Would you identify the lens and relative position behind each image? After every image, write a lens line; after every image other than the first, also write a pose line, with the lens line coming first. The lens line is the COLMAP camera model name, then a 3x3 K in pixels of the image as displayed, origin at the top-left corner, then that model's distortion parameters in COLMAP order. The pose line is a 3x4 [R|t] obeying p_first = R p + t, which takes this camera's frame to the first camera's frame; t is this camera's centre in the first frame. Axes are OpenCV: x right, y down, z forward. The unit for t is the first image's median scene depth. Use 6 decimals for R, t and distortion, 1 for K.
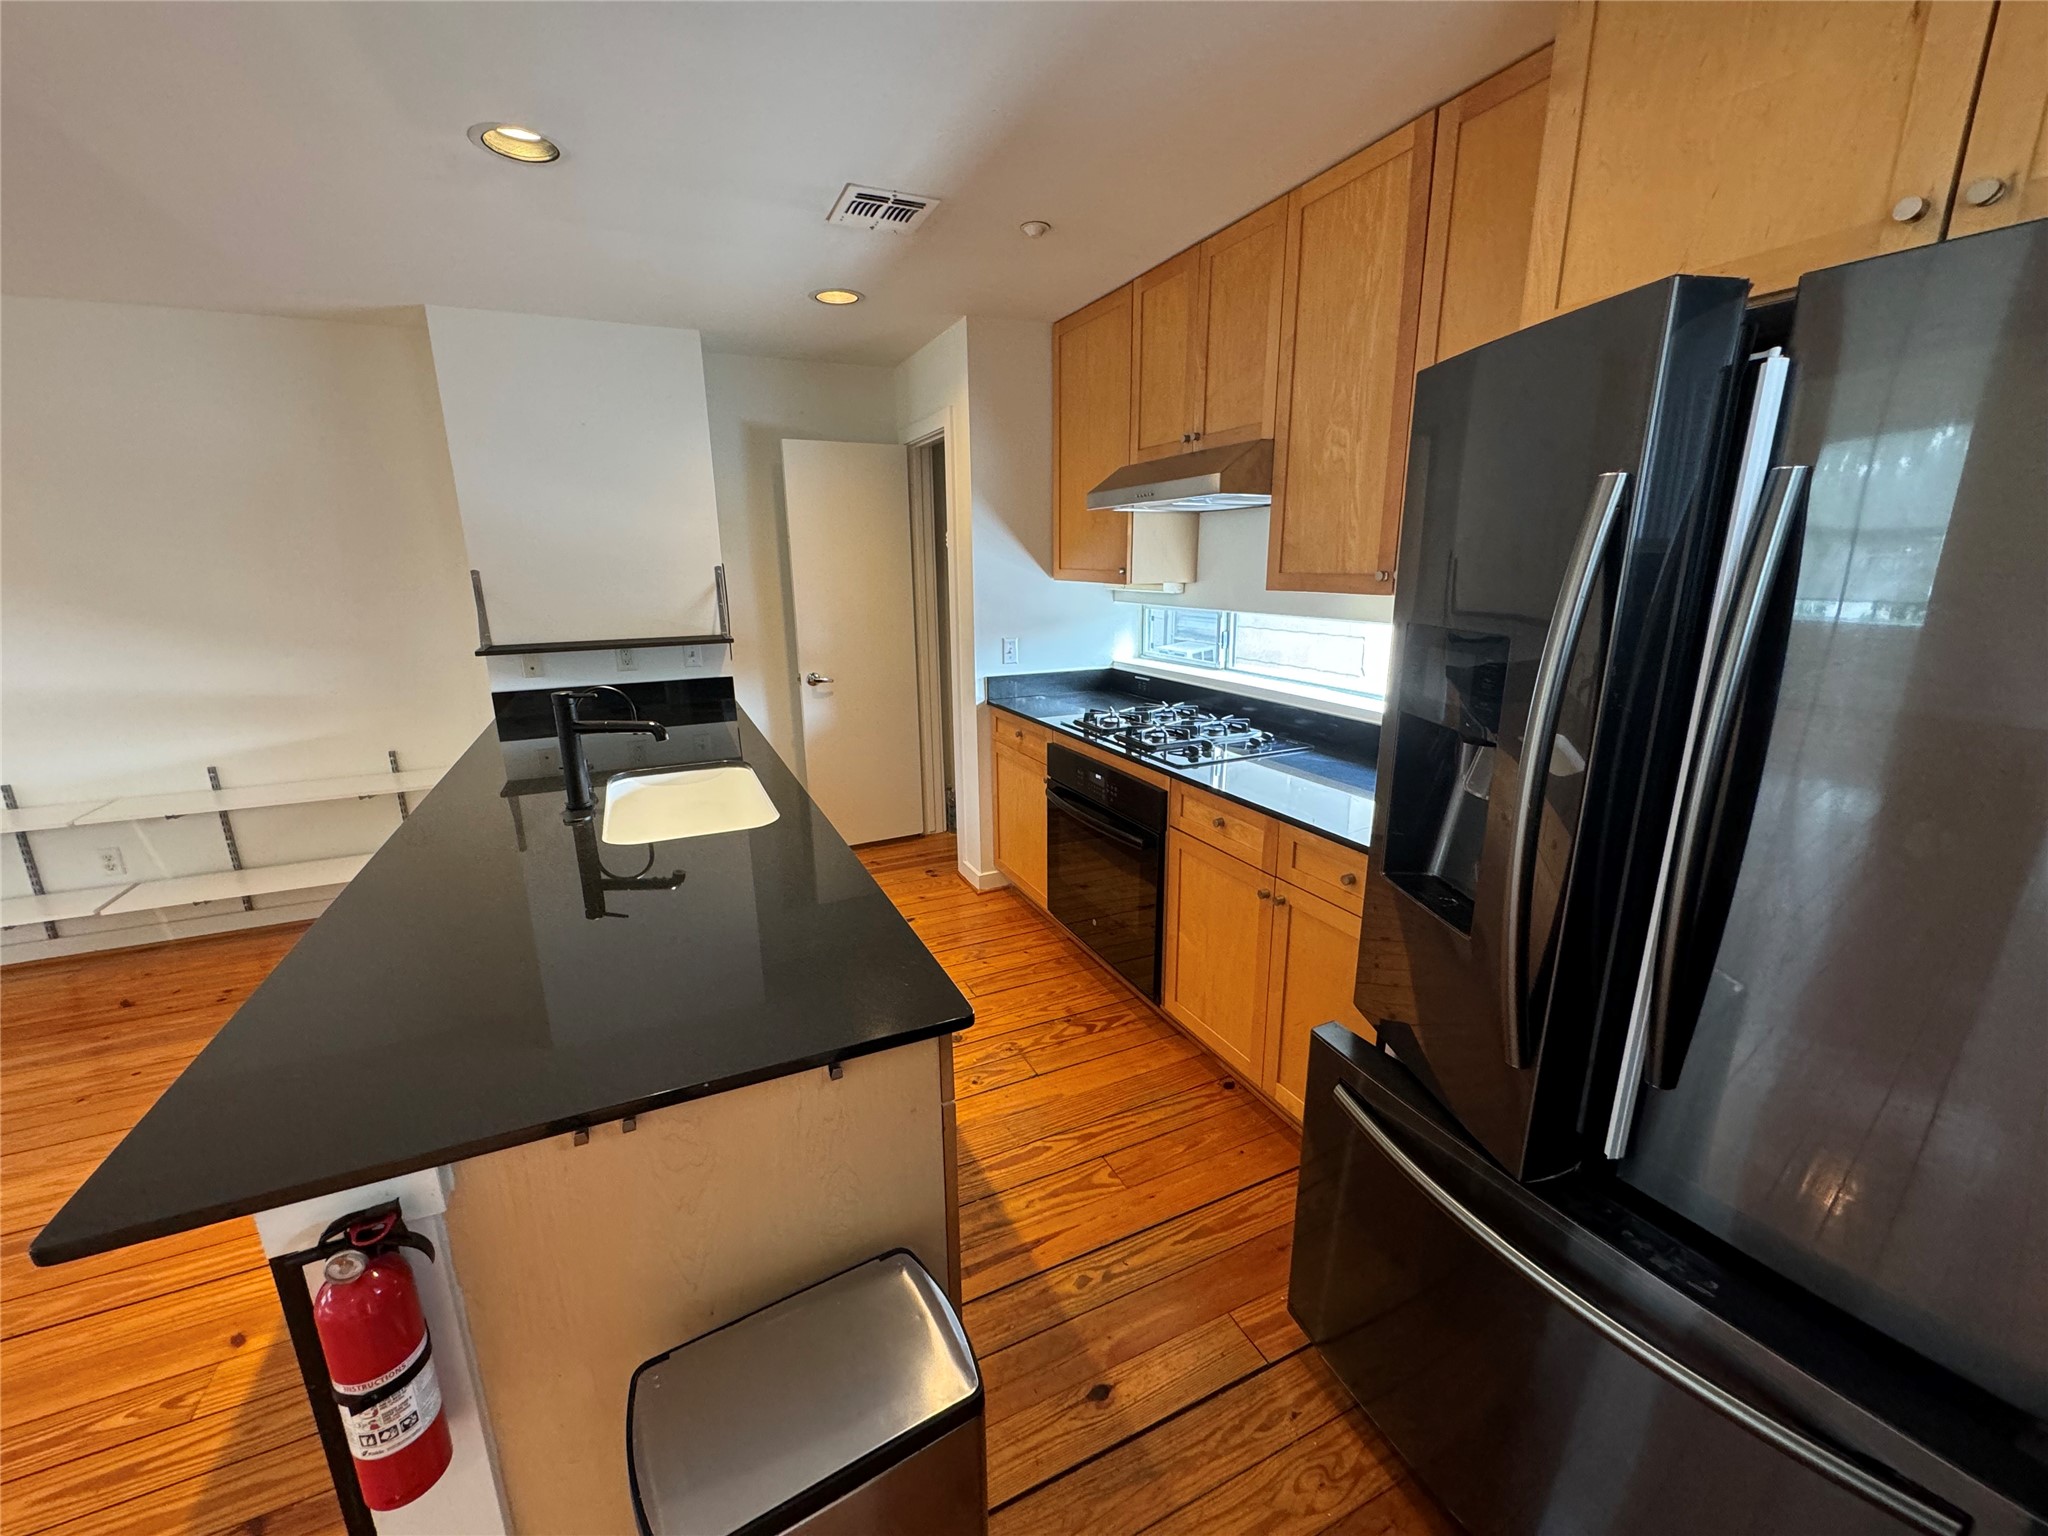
lens RADIAL K [[815.4, 0, 1024.0], [0, 815.4, 768.0], [0, 0, 1]] dist [0.002321, 0.000133]
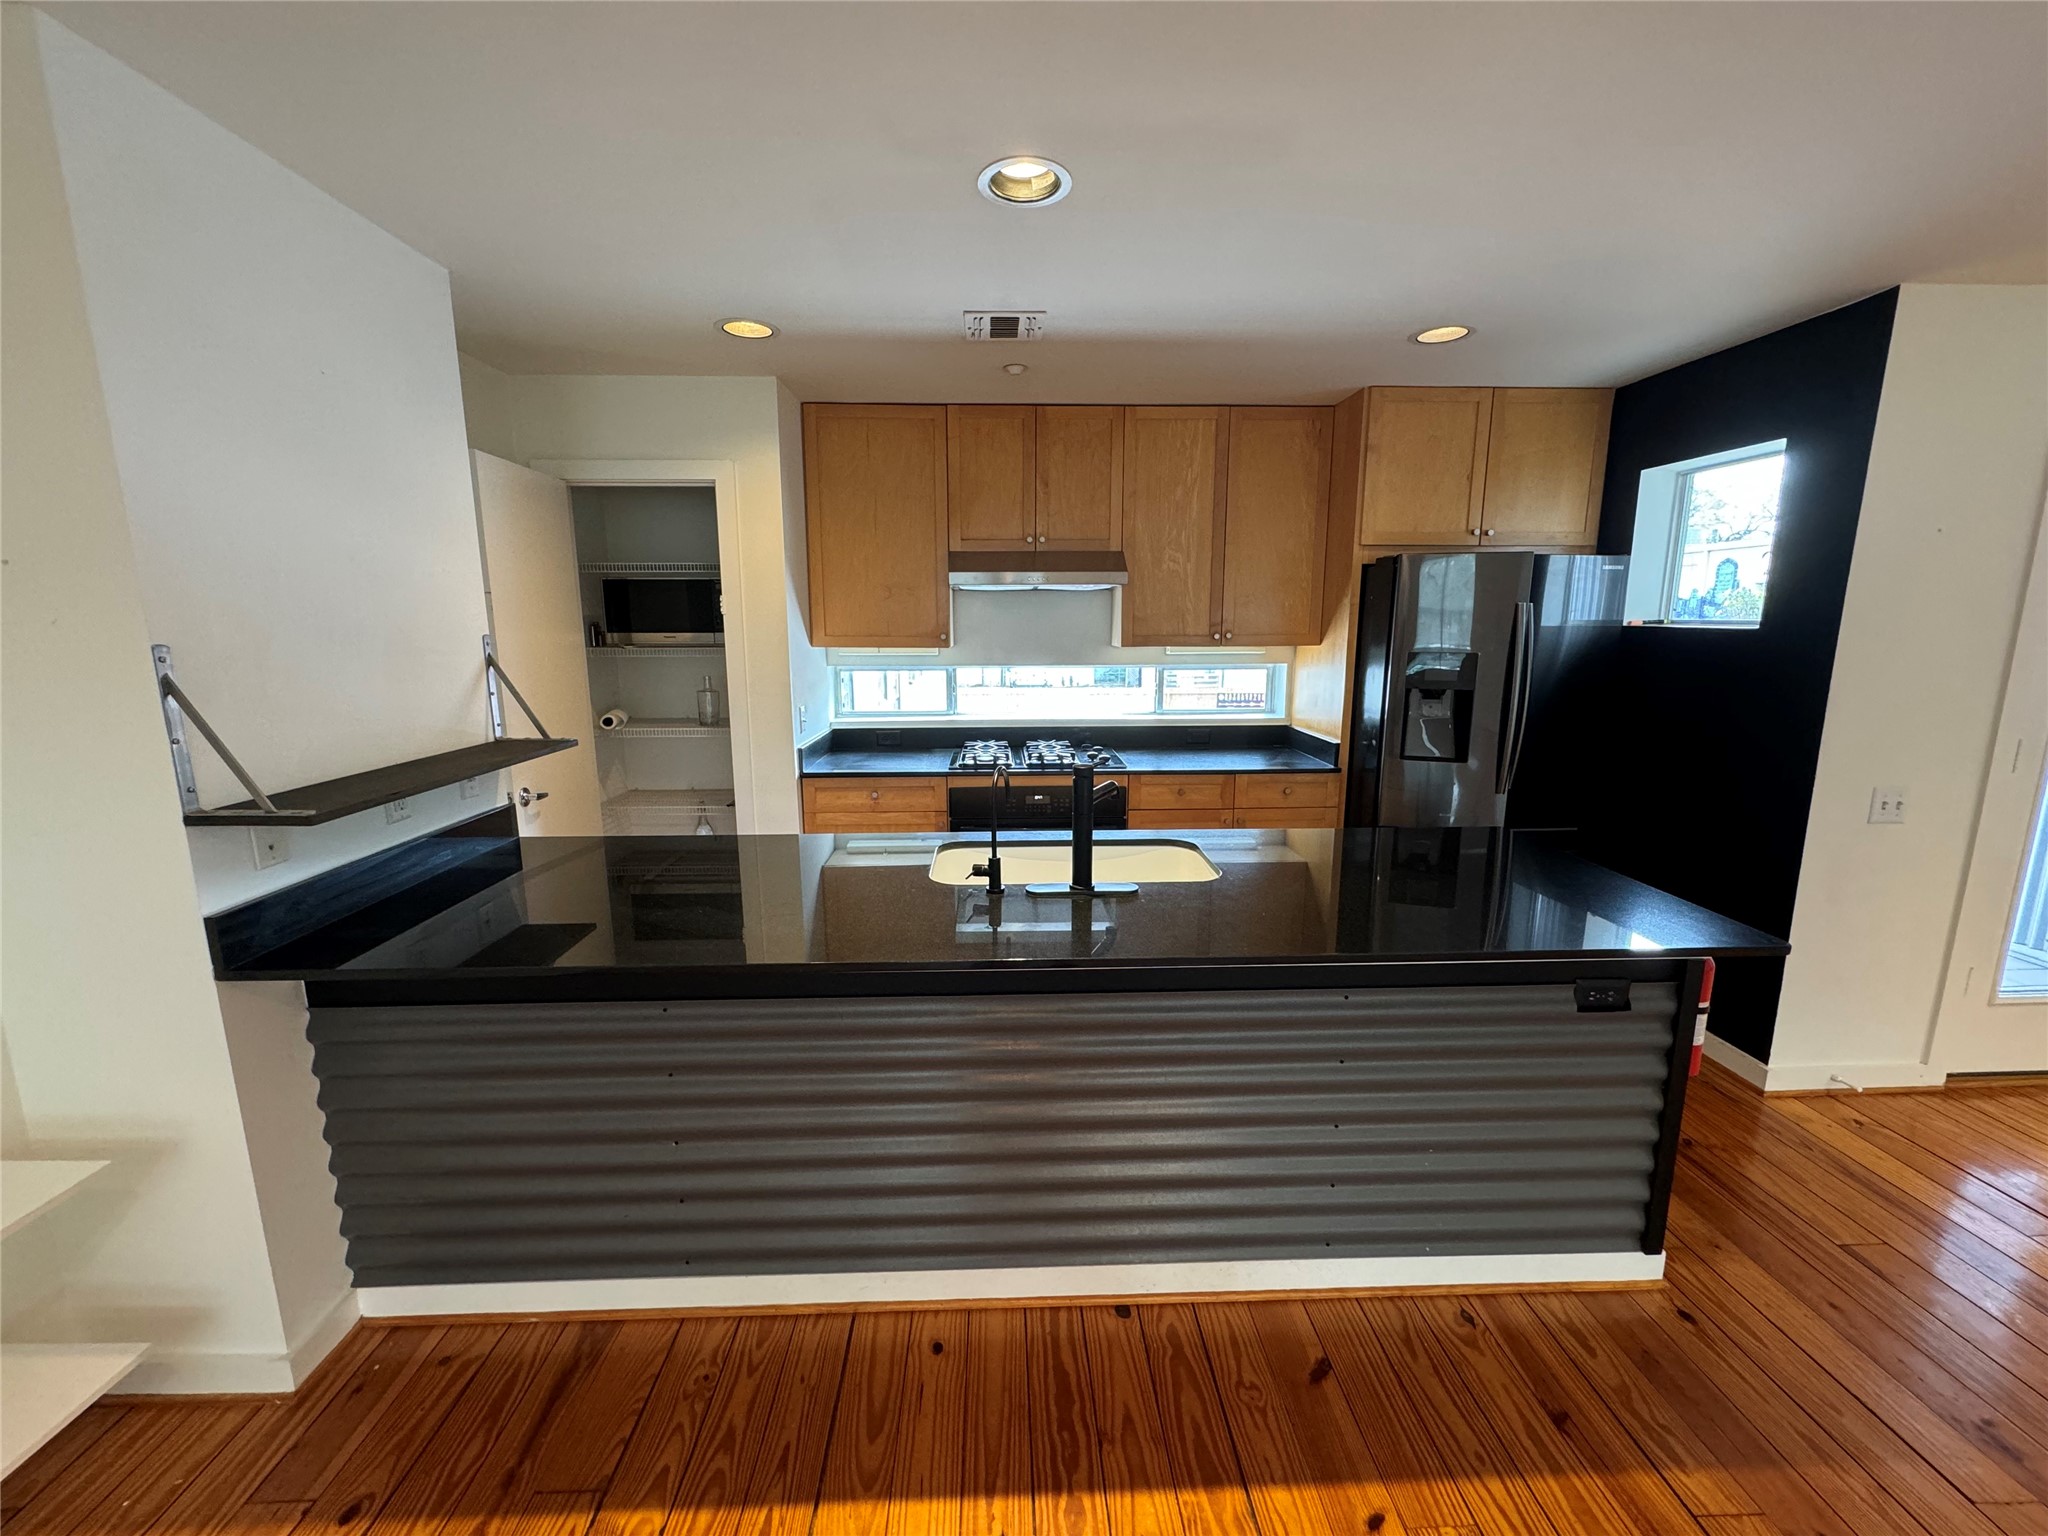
lens RADIAL K [[815.4, 0, 1024.0], [0, 815.4, 768.0], [0, 0, 1]] dist [0.002321, 0.000133]
pose [[0.391141, -0.150931, 0.907870, -1.229031], [0.227242, 0.971756, 0.063649, -0.138760], [-0.891835, 0.181410, 0.414391, 0.582216]]
